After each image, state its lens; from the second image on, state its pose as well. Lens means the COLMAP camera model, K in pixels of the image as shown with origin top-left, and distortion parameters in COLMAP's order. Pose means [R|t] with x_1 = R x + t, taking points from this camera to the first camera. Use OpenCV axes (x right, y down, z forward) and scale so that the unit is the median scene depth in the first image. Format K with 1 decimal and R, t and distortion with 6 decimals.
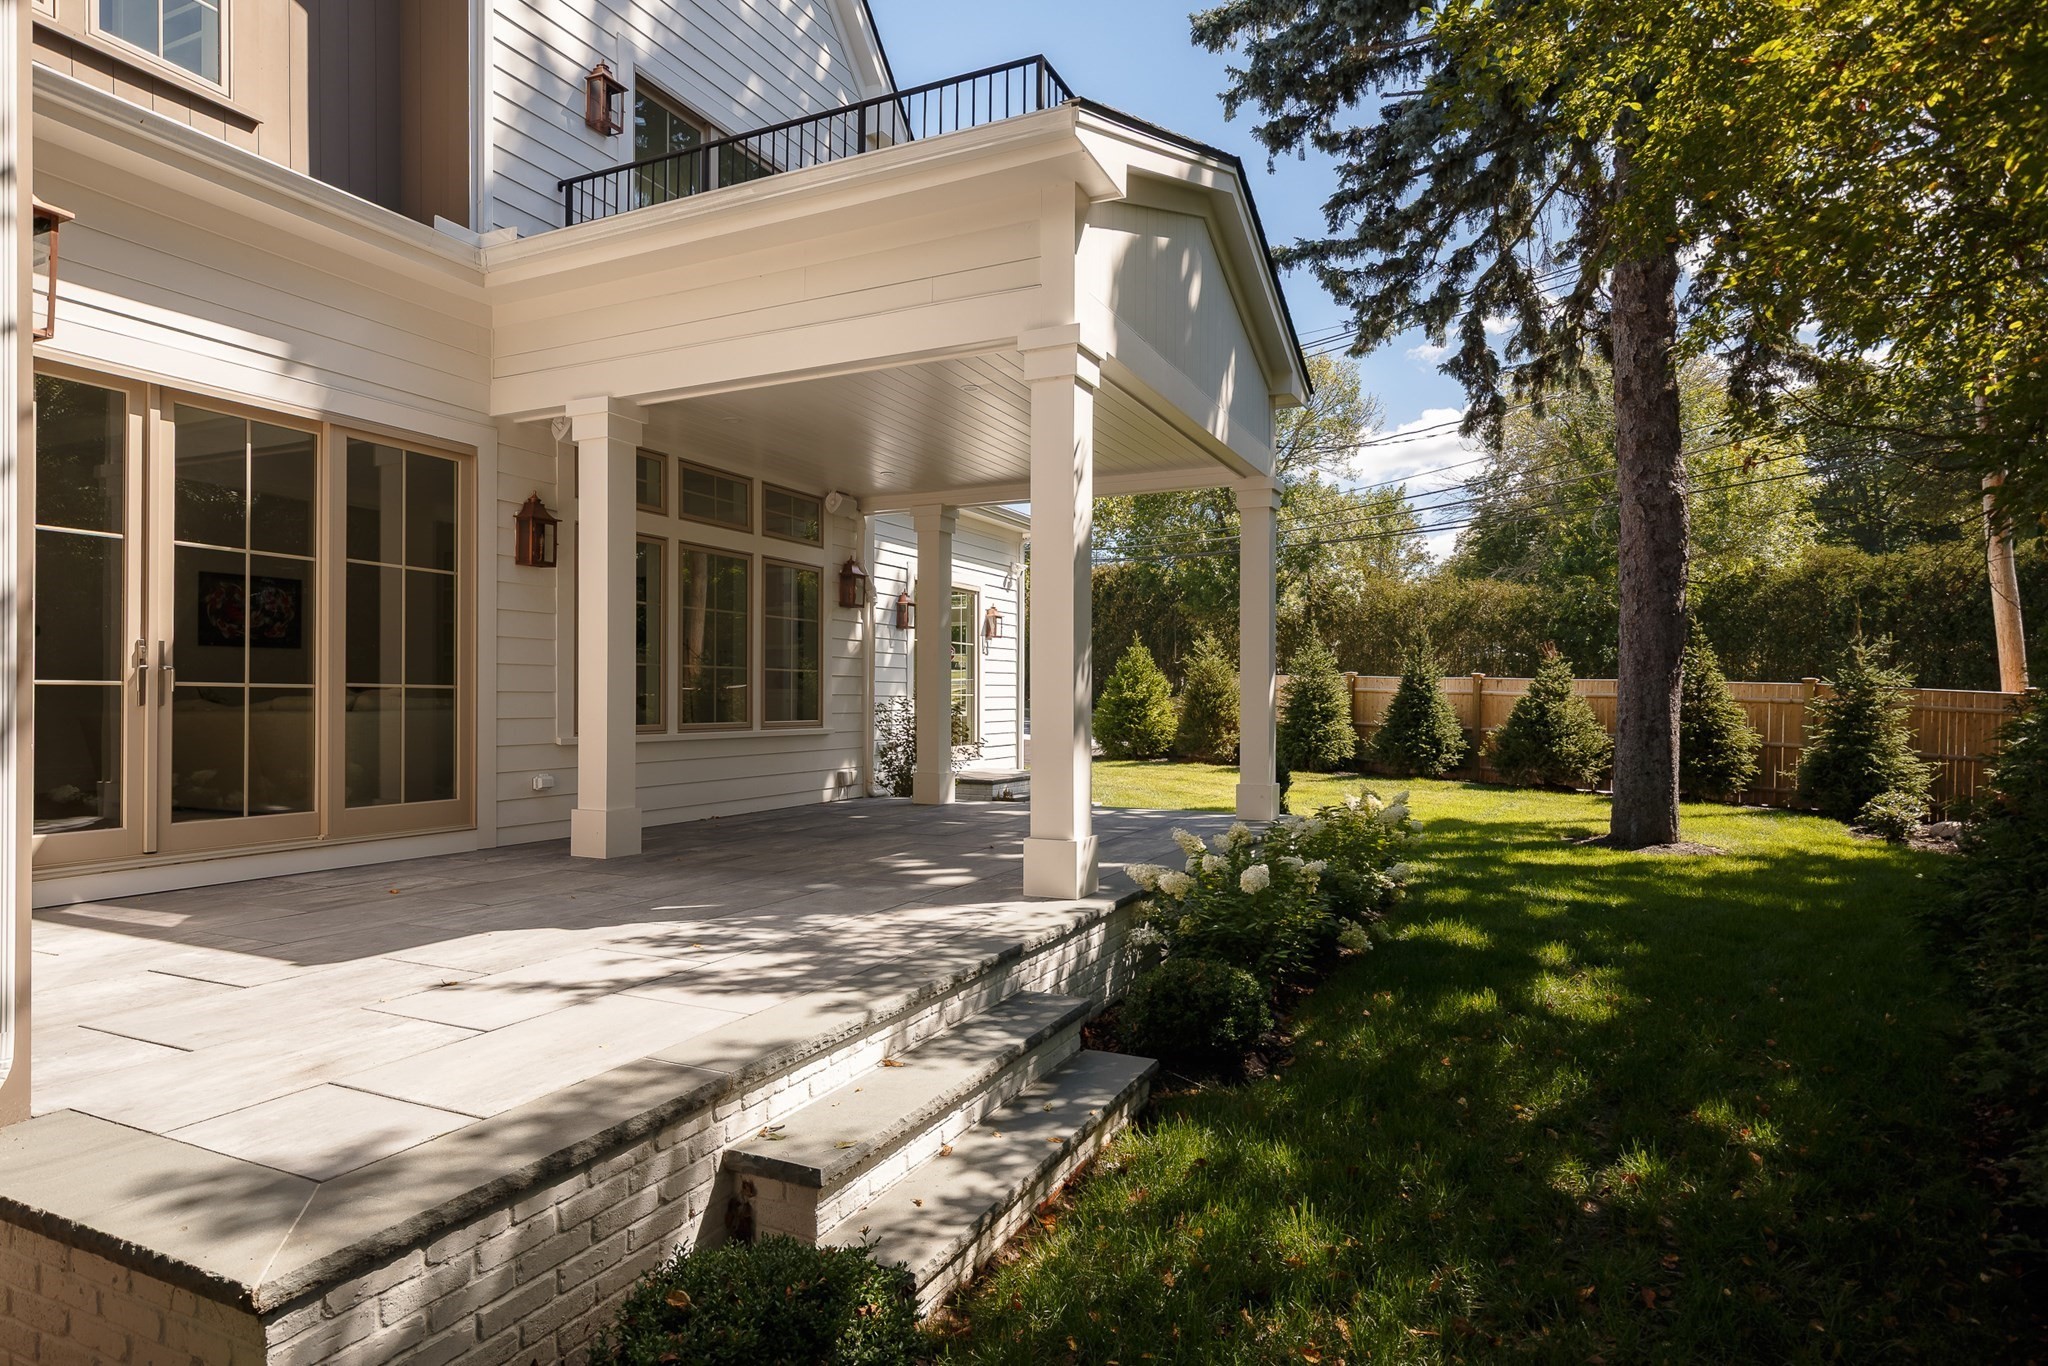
lens RADIAL K [[1148.3, 0, 1021.5], [0, 1148.3, 686.8], [0, 0, 1]] dist [-0.000707, -0.000124]
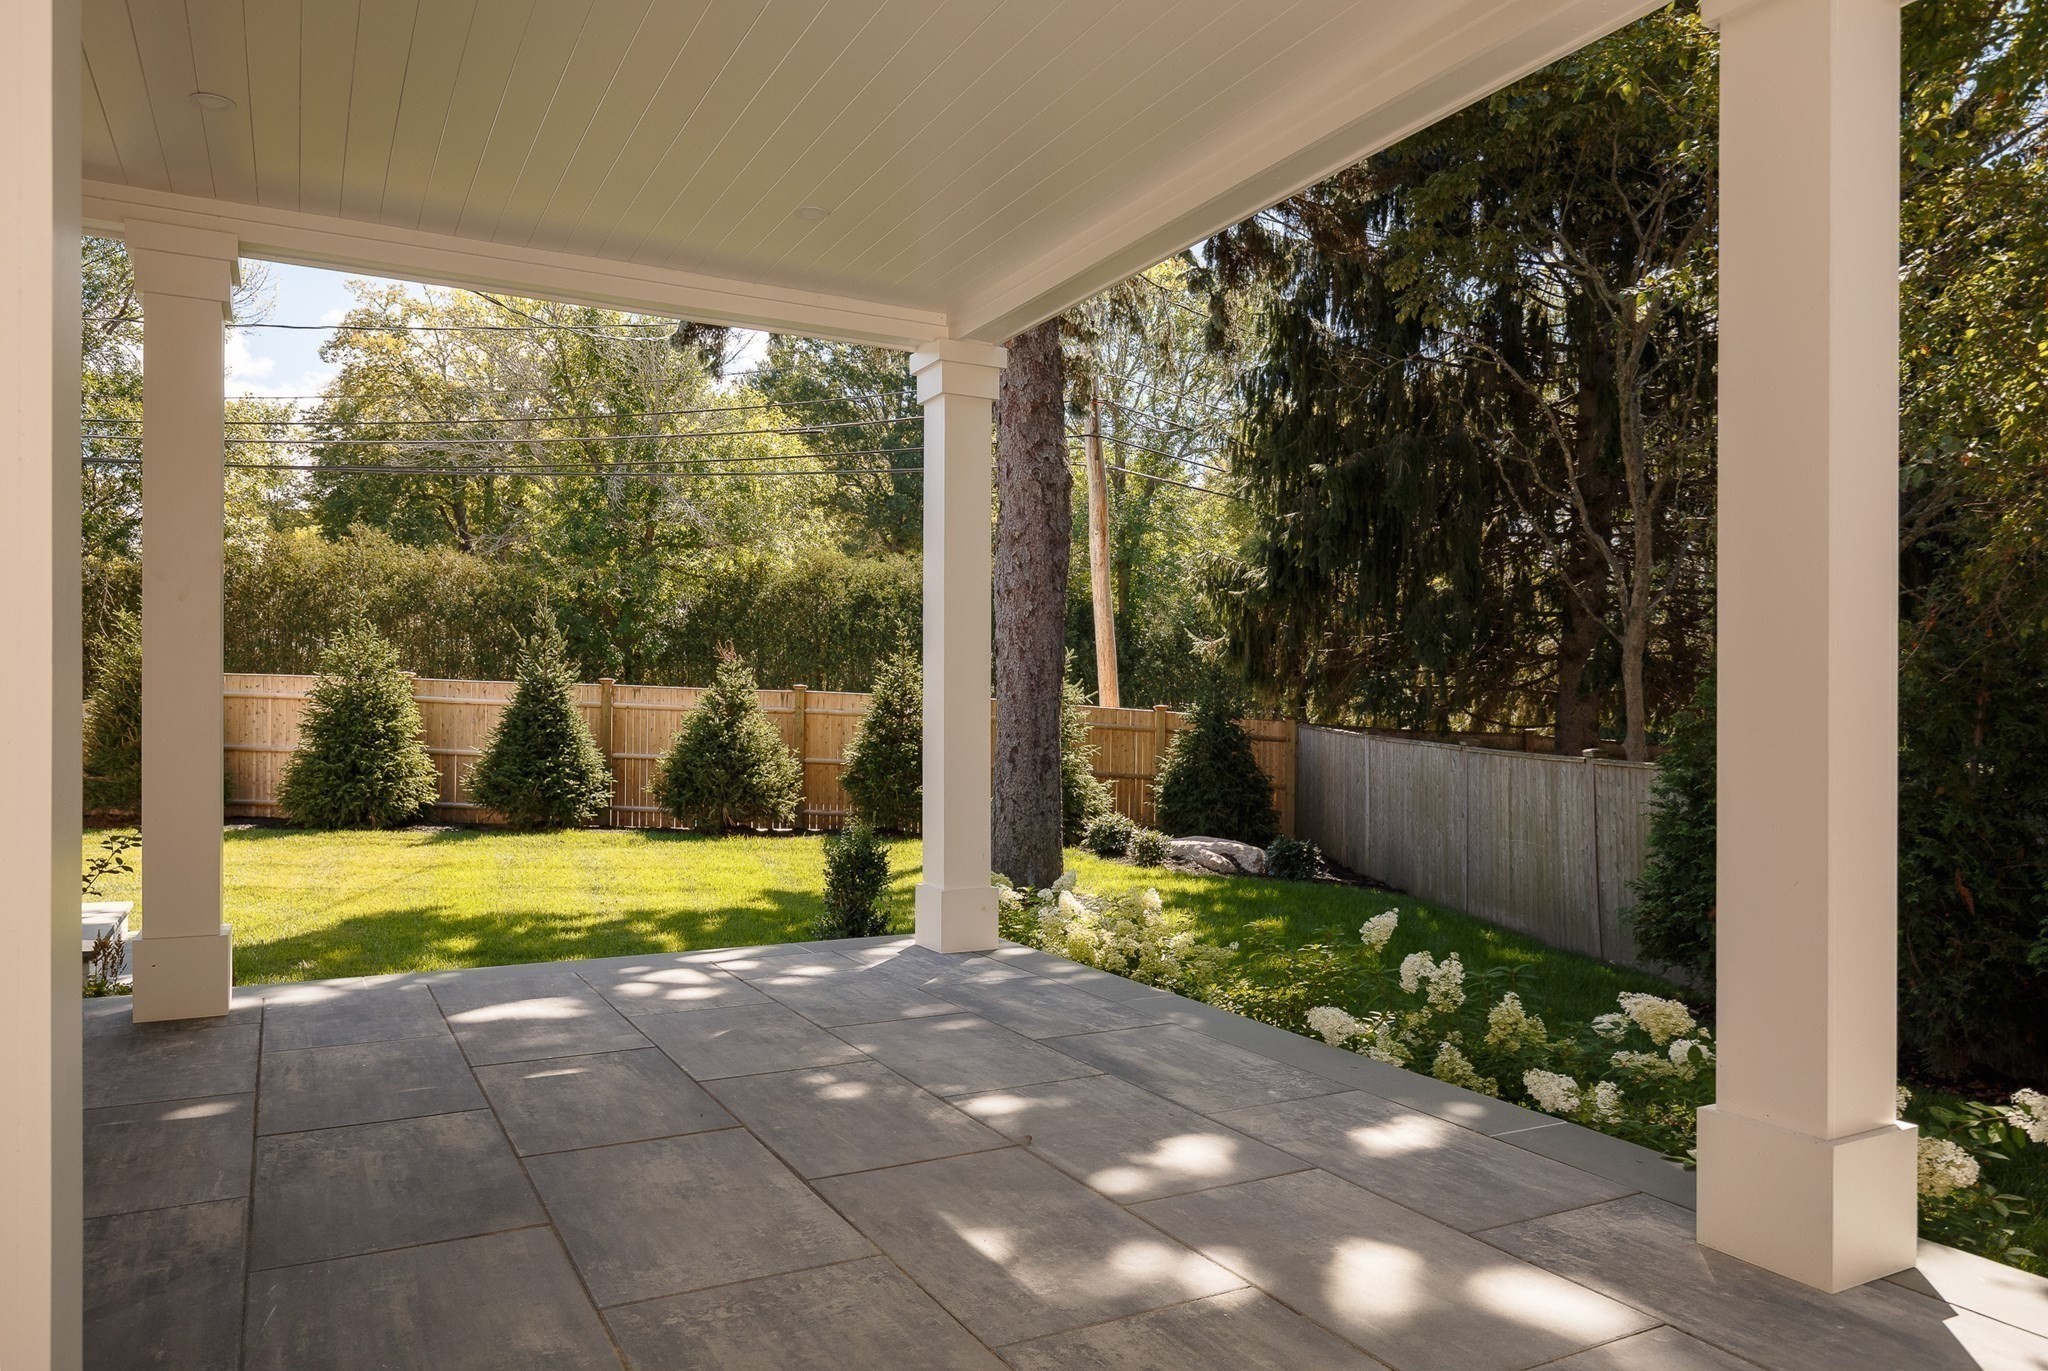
lens RADIAL K [[1383.2, 0, 1024.1], [0, 1383.2, 692.7], [0, 0, 1]] dist [0.005302, 0.000688]
pose [[0.592653, 0.010451, 0.805390, -0.135965], [-0.013886, 0.999900, -0.002758, -0.003713], [-0.805338, -0.009549, 0.592739, 0.232769]]
